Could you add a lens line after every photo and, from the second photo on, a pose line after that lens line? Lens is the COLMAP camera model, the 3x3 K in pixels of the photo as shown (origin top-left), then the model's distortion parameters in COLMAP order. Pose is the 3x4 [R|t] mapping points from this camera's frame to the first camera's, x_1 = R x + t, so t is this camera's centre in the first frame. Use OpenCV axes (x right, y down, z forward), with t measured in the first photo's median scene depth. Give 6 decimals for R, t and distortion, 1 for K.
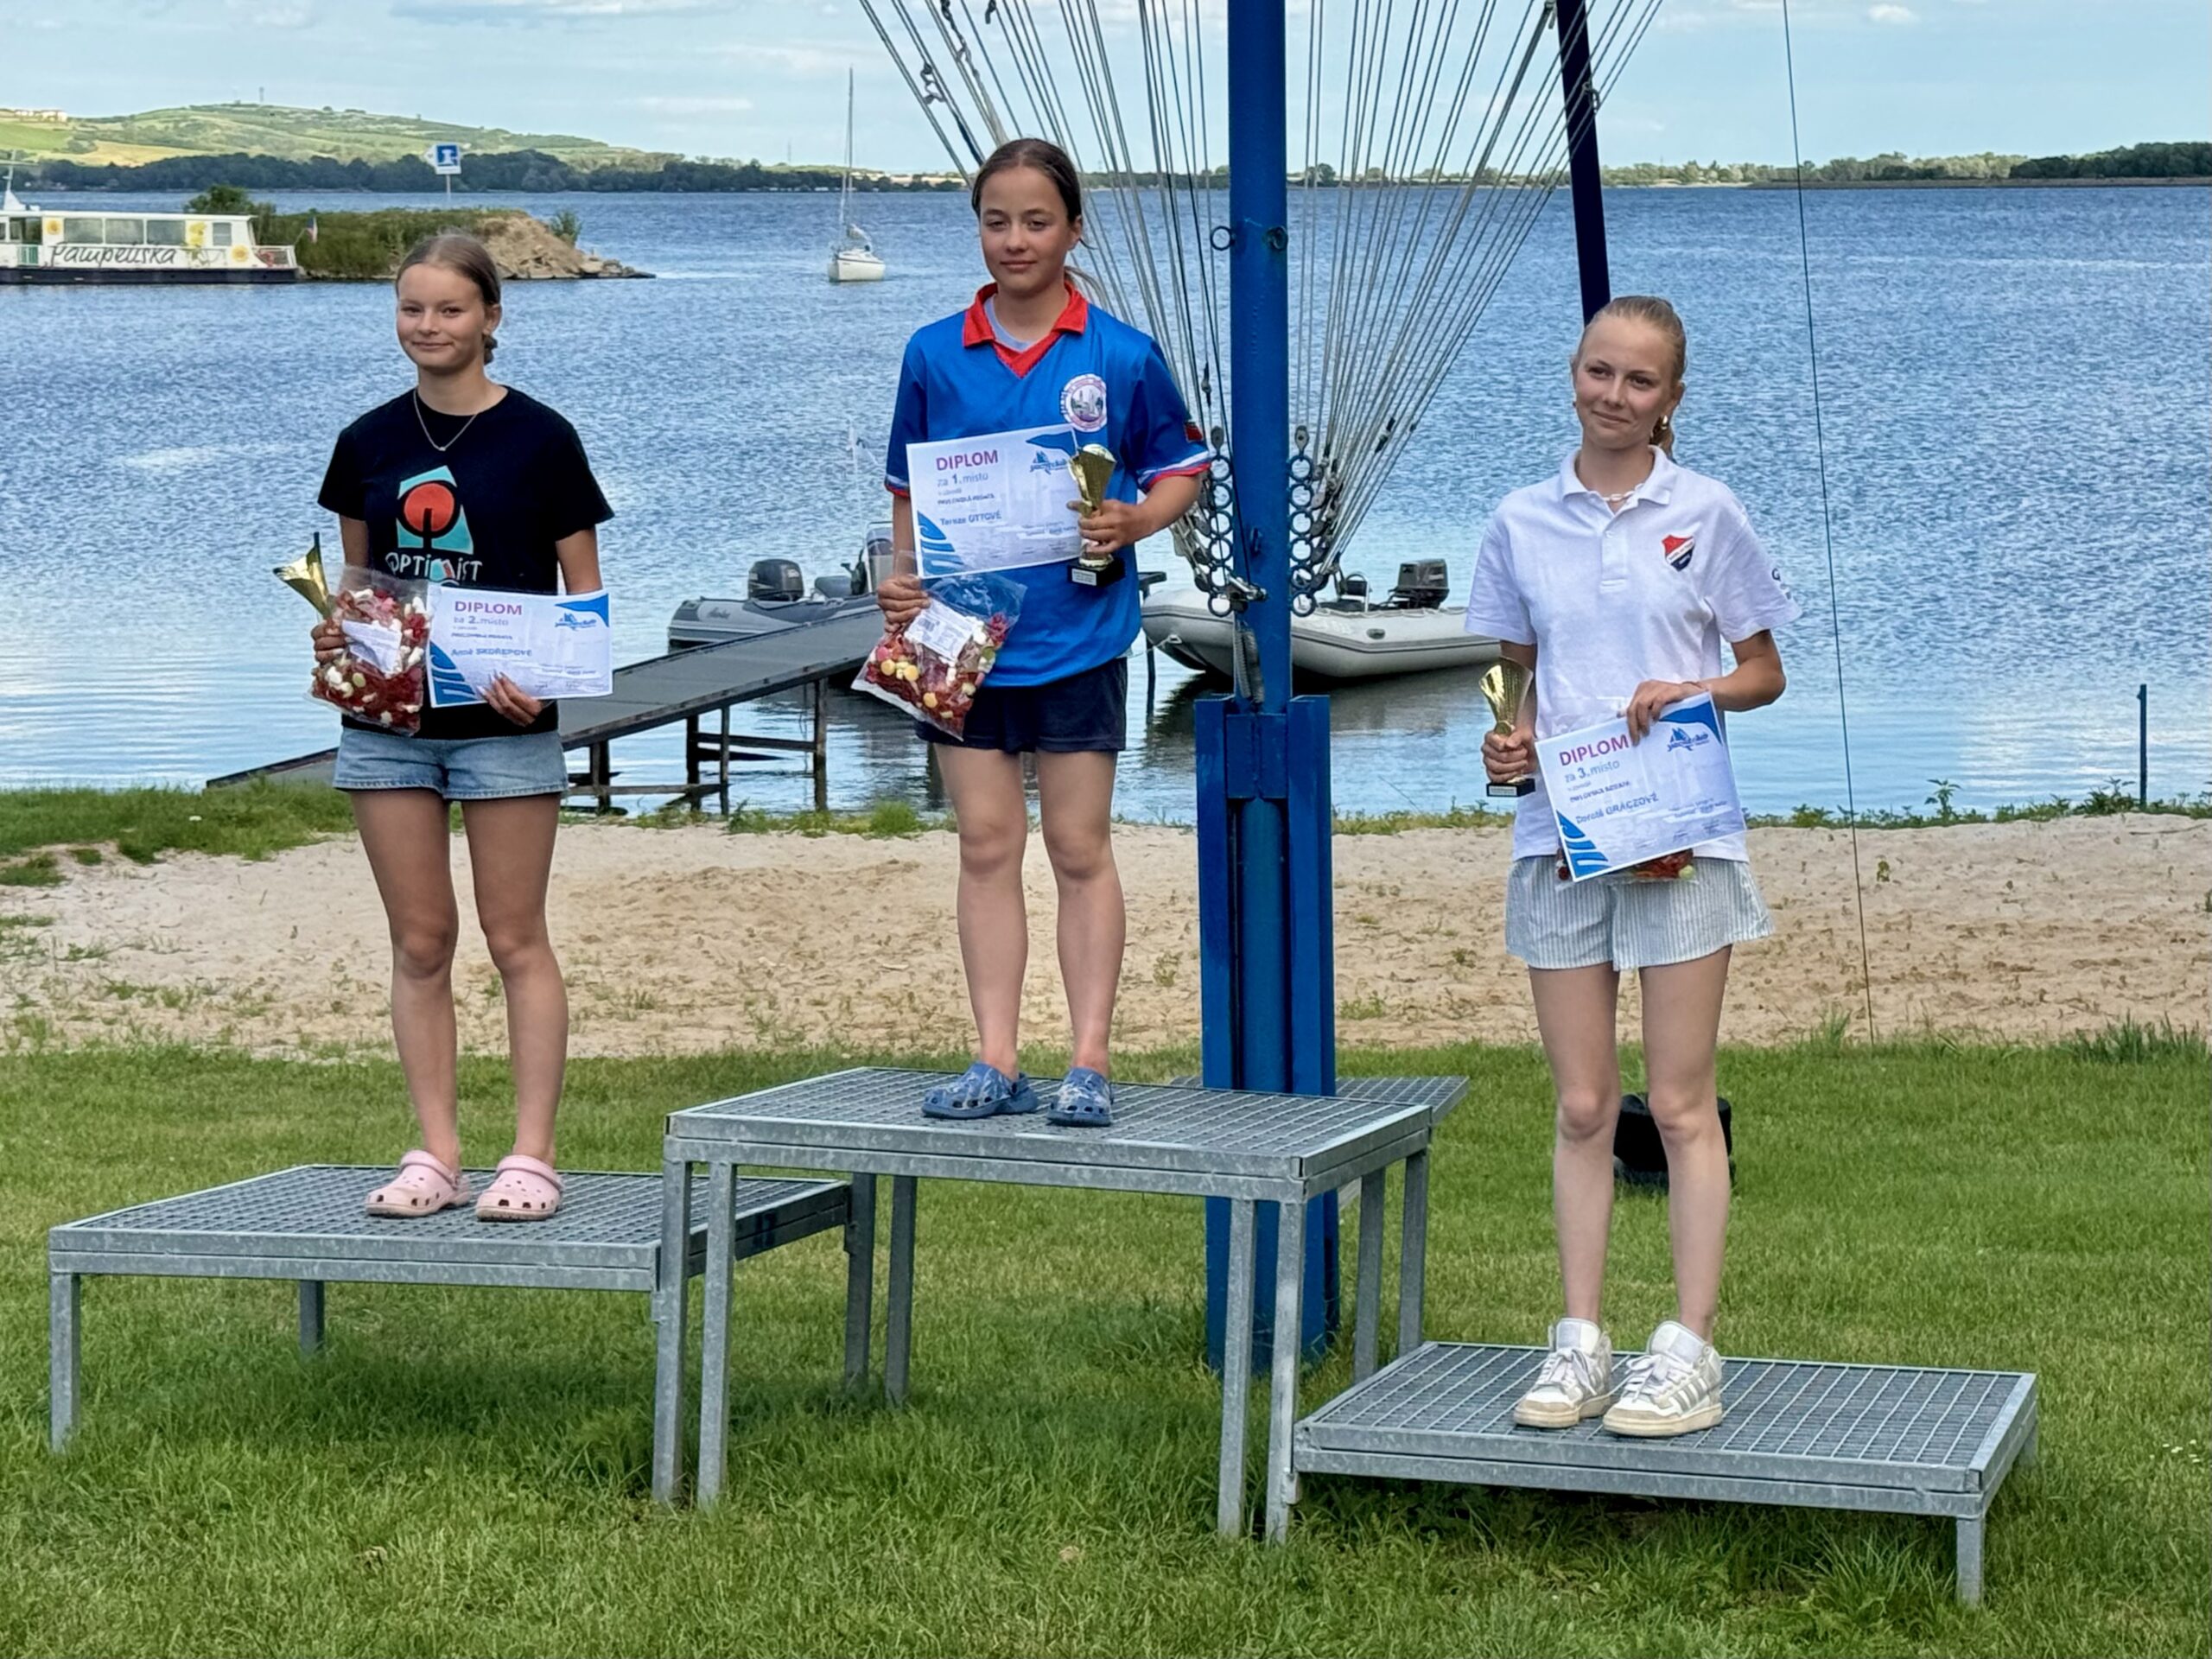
lens RADIAL K [[4864.2, 0, 1157.3], [0, 4864.2, 778.2], [0, 0, 1]] dist [0.136844, -0.047486]
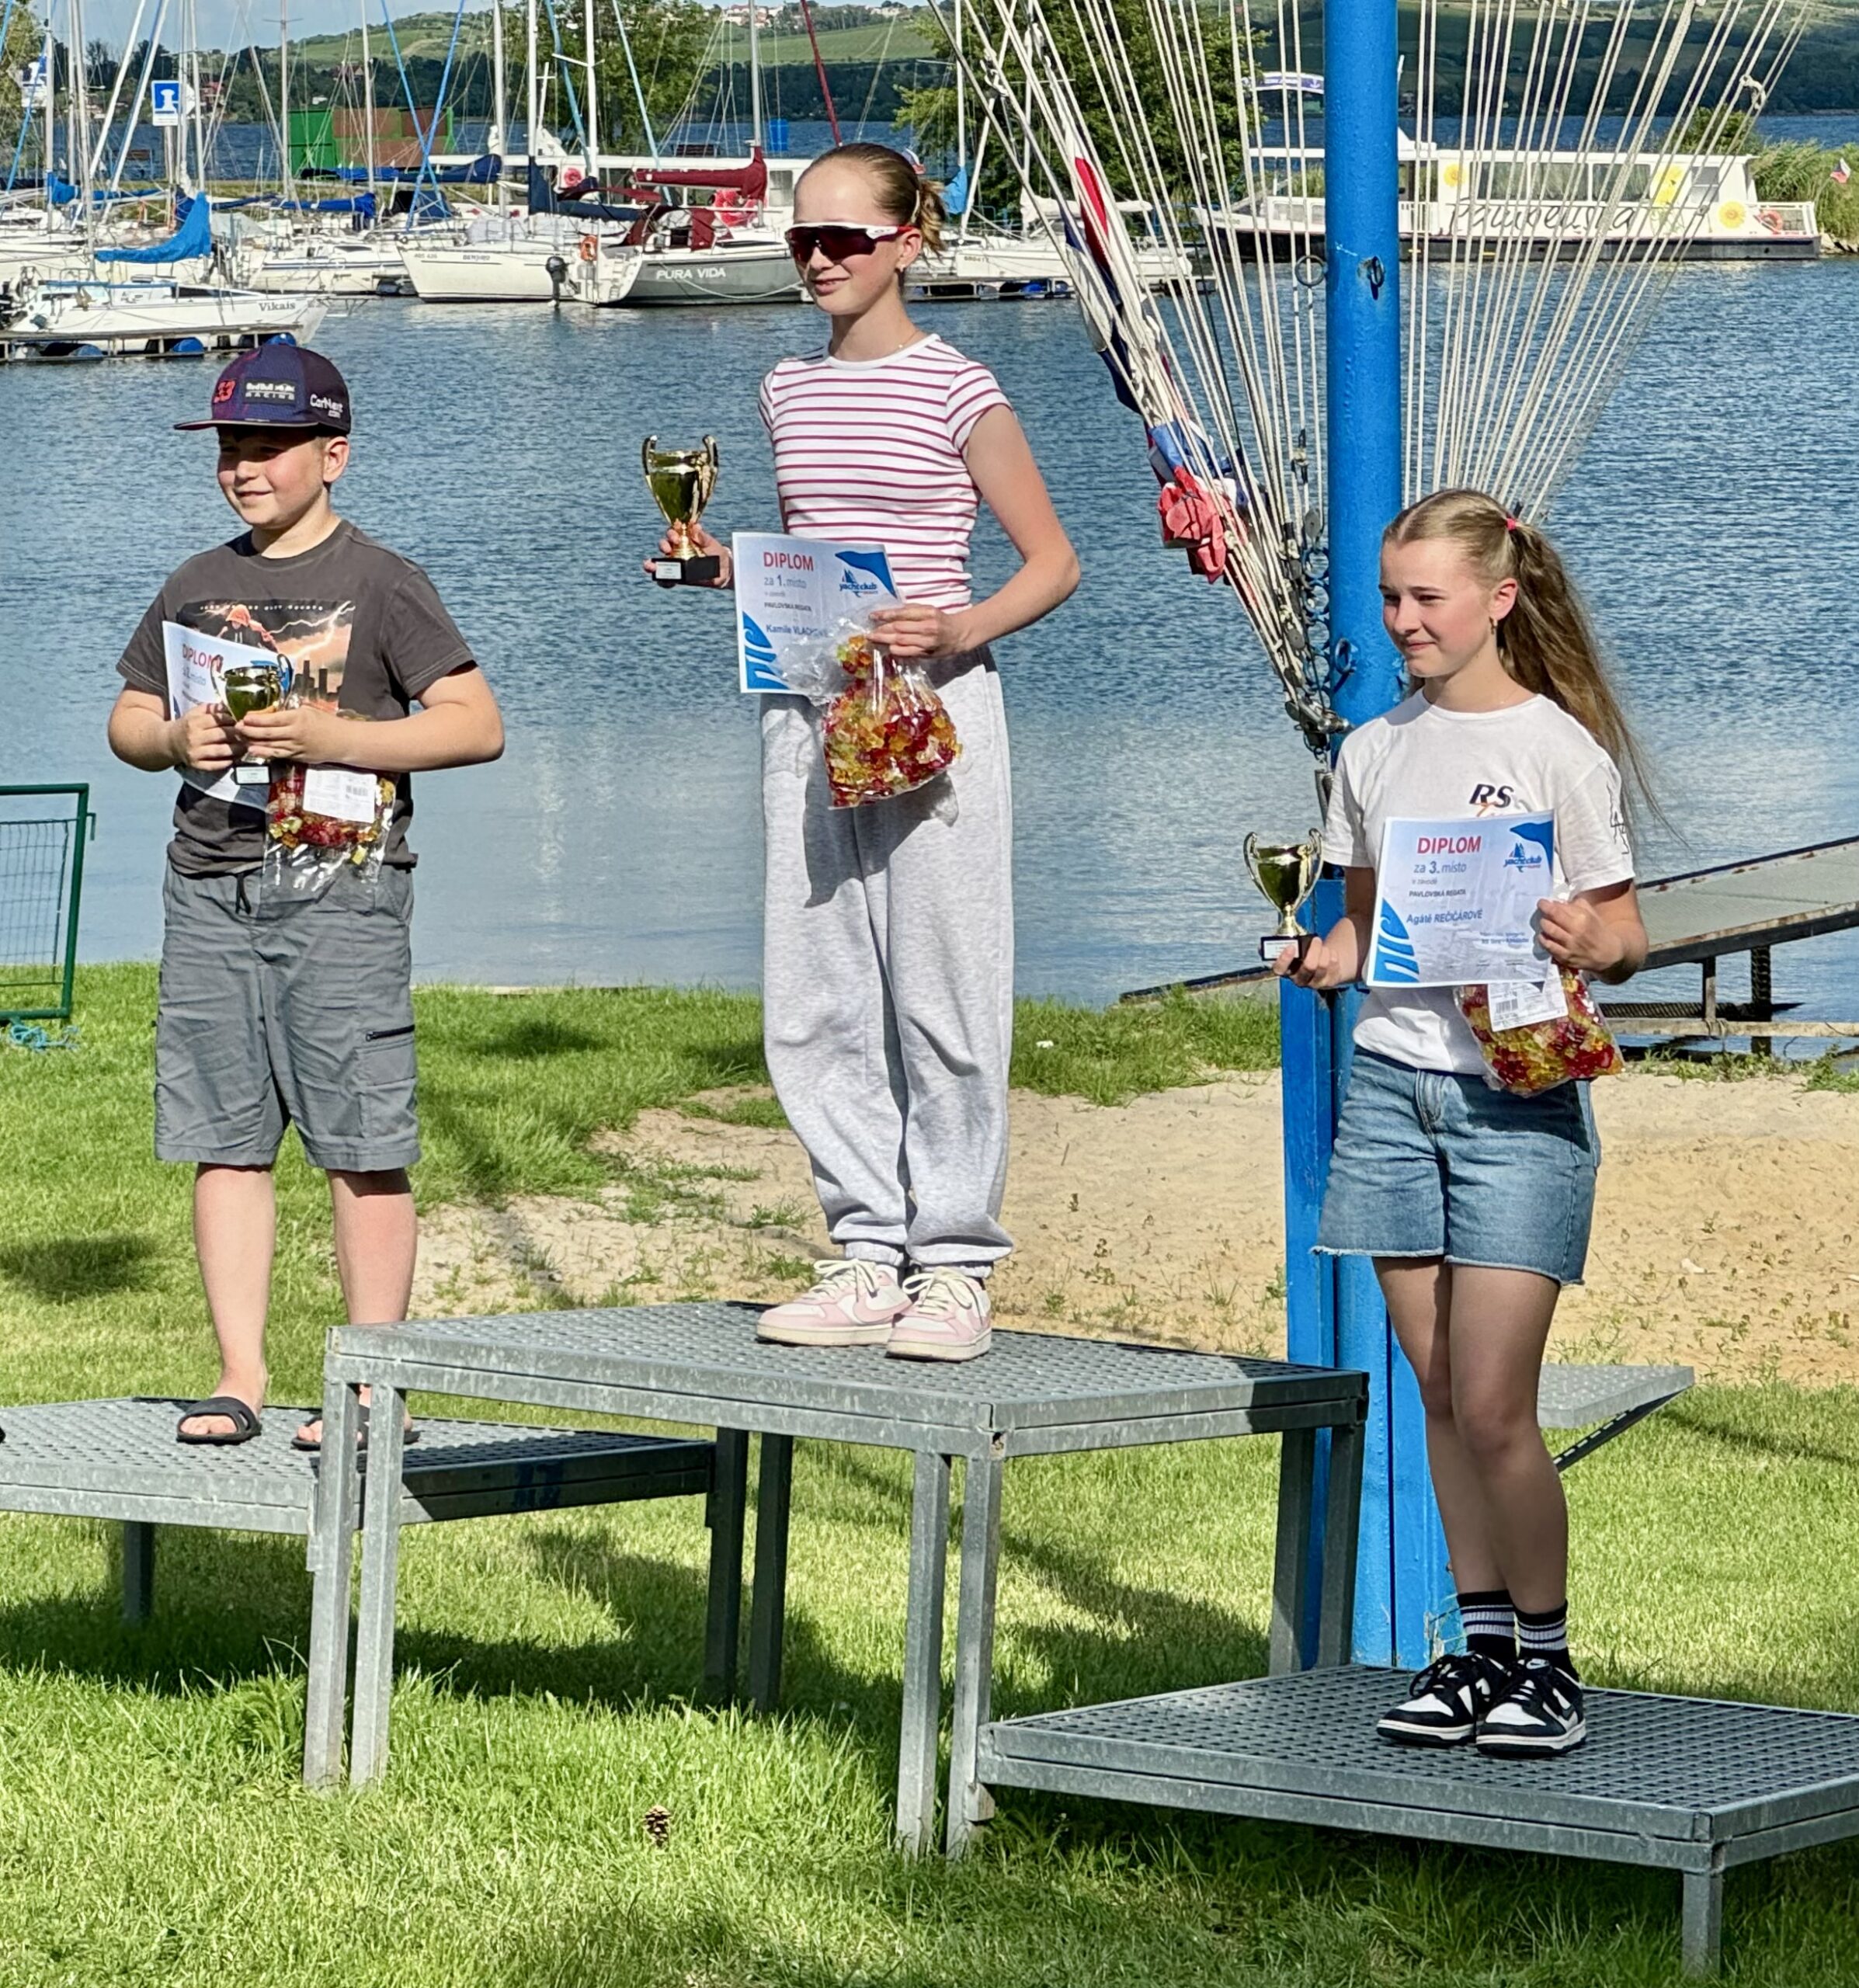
lens RADIAL K [[7811.9, 0, 1171.5], [0, 7811.9, 997.7], [0, 0, 1]] dist [-0.423274, 10.780501]
pose [[0.964036, 0.028712, -0.264215, 0.156090], [-0.030284, 0.999540, -0.001876, 0.004229], [0.264039, 0.009810, 0.964462, -0.101485]]
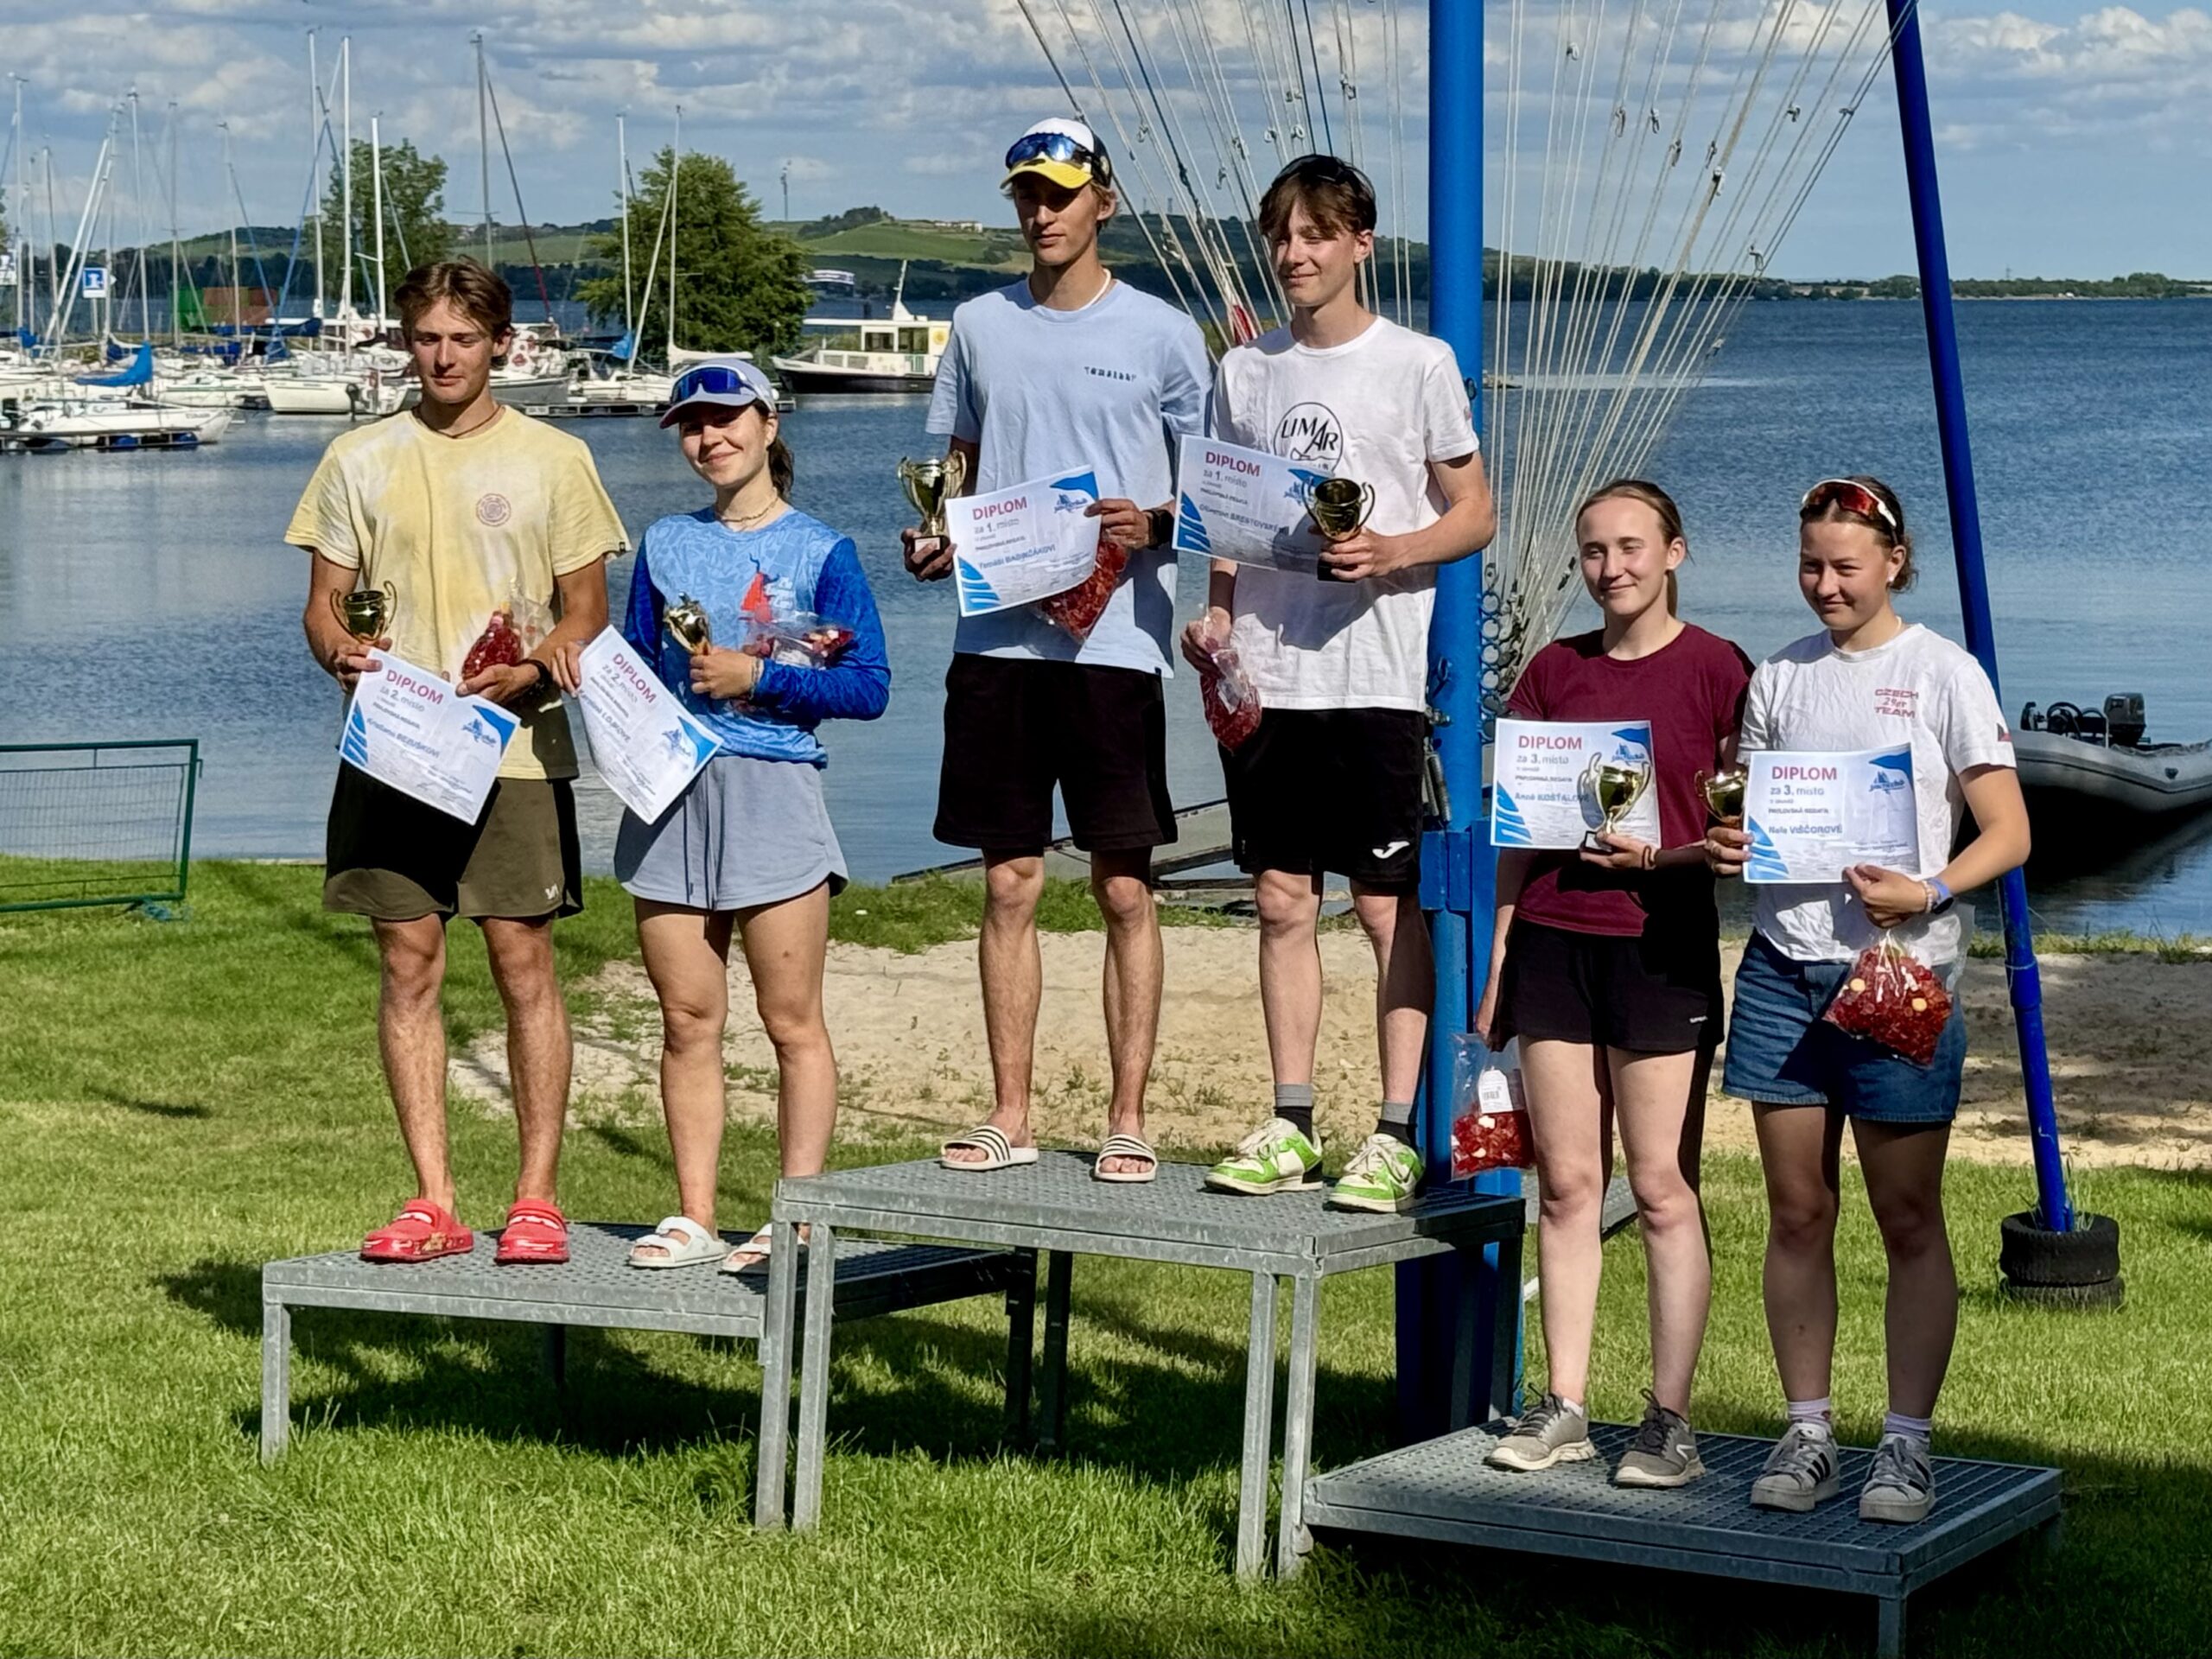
lens RADIAL K [[4907.0, 0, 1247.3], [0, 4907.0, 829.6], [0, 0, 1]] dist [0.143938, -0.137834]
pose [[0.986562, 0.022159, -0.161875, 0.073816], [-0.024172, 0.999653, -0.010481, -0.000609], [0.161587, 0.014253, 0.986756, -0.035853]]
